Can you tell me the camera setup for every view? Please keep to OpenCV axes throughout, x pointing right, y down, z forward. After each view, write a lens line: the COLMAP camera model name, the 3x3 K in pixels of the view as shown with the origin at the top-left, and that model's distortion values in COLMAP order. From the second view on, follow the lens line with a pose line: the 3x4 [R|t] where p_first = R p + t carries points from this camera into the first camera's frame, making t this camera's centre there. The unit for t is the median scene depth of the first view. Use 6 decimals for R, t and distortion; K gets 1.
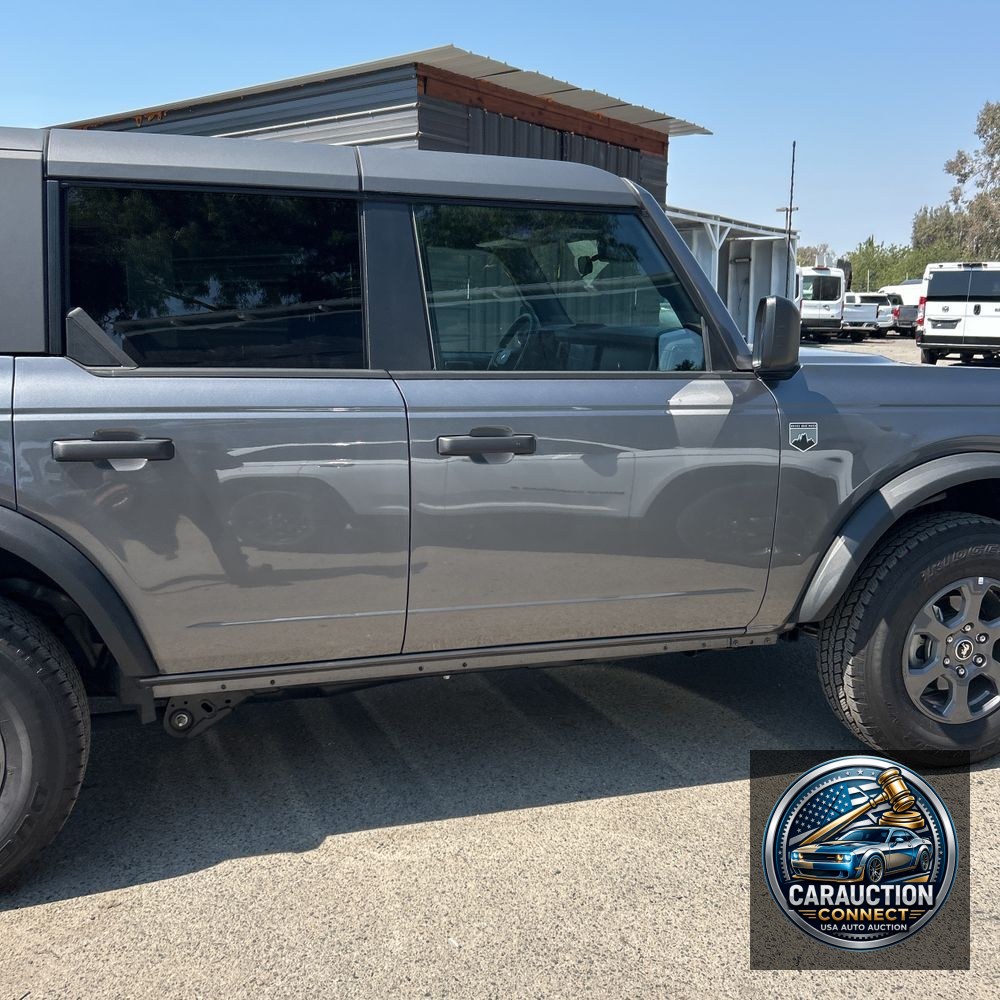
lens RADIAL K [[990.4, 0, 491.5], [0, 990.4, 507.6], [0, 0, 1]] dist [0.046615, -0.053946]
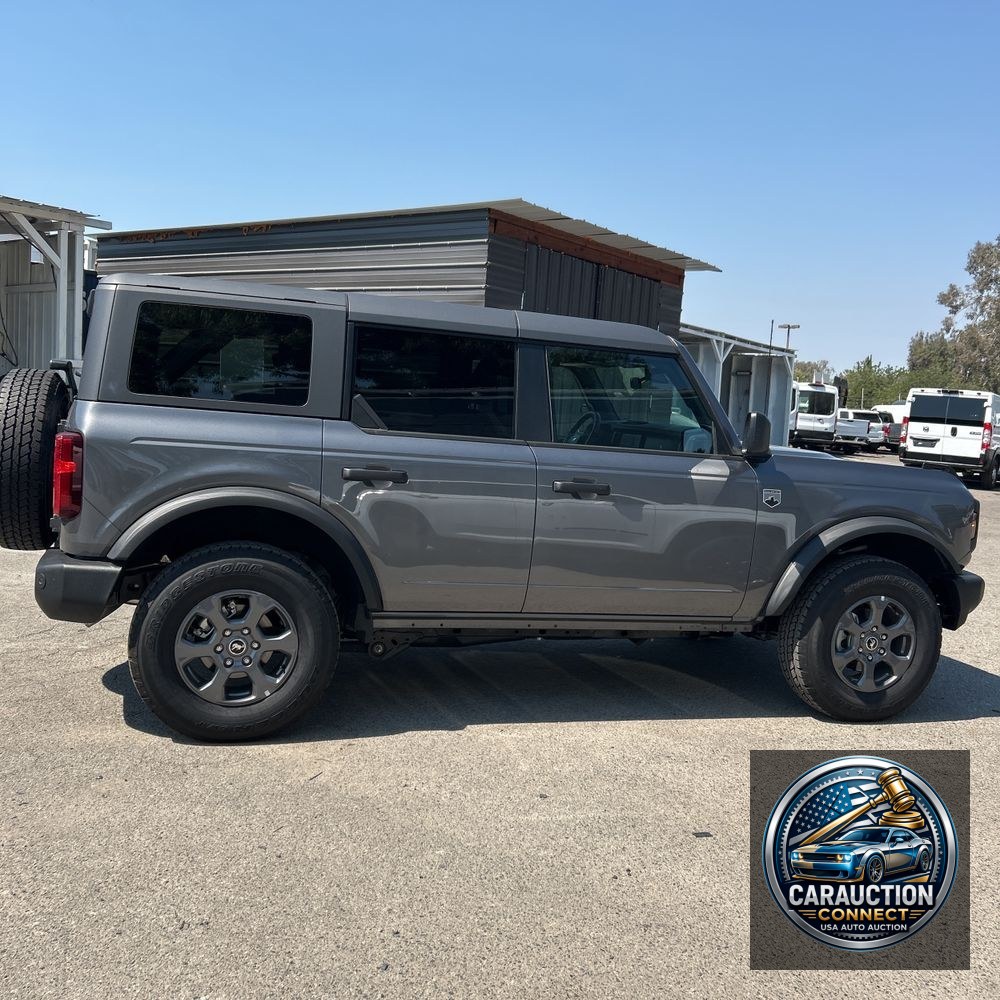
lens RADIAL K [[1004.8, 0, 500.0], [0, 1004.8, 500.0], [0, 0, 1]] dist [0.067054, -0.052696]
pose [[0.997947, 0.062875, 0.012163, -0.024638], [-0.061359, 0.993138, -0.099560, 0.020313], [-0.018339, 0.098610, 0.994957, -0.104197]]
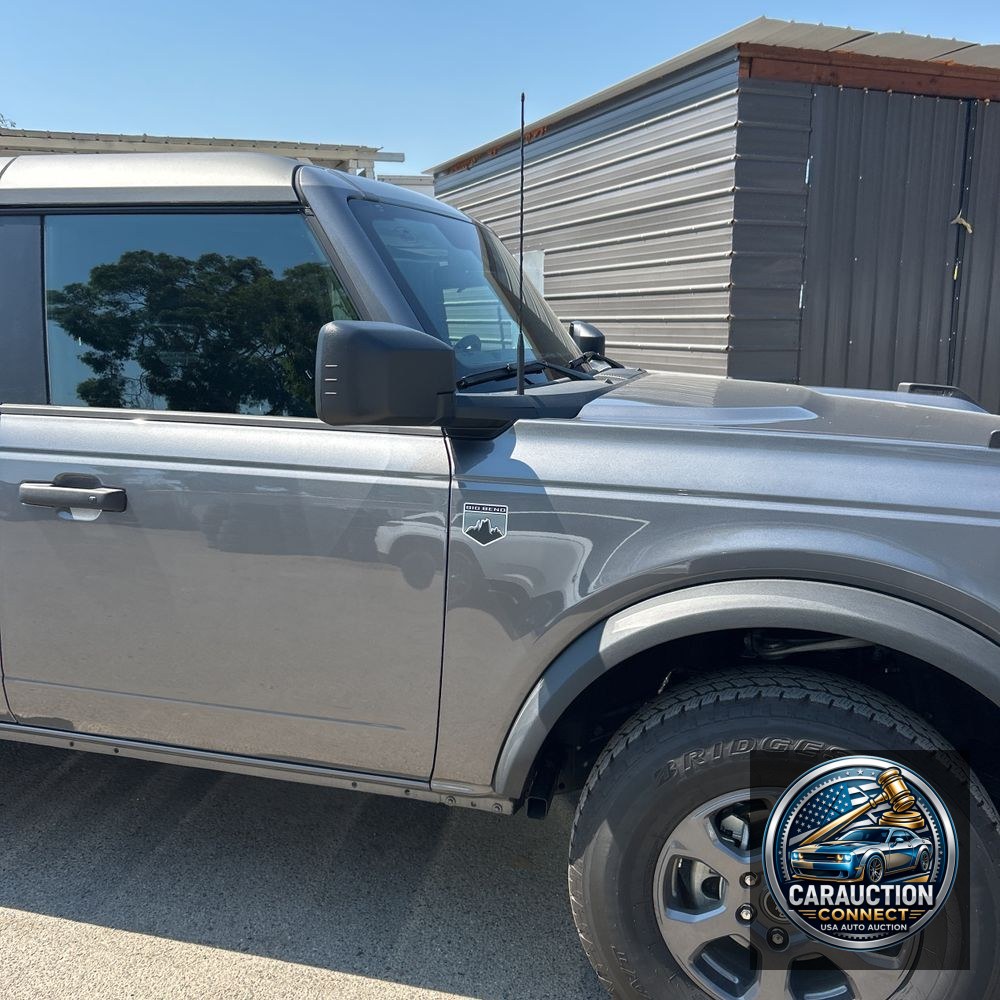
lens RADIAL K [[1001.2, 0, 513.3], [0, 1001.2, 497.6], [0, 0, 1]] dist [0.042257, -0.031699]
pose [[0.850595, 0.092247, -0.517667, 0.113079], [-0.102086, 0.994730, 0.009518, -0.016223], [0.515817, 0.044750, 0.855529, 0.069697]]
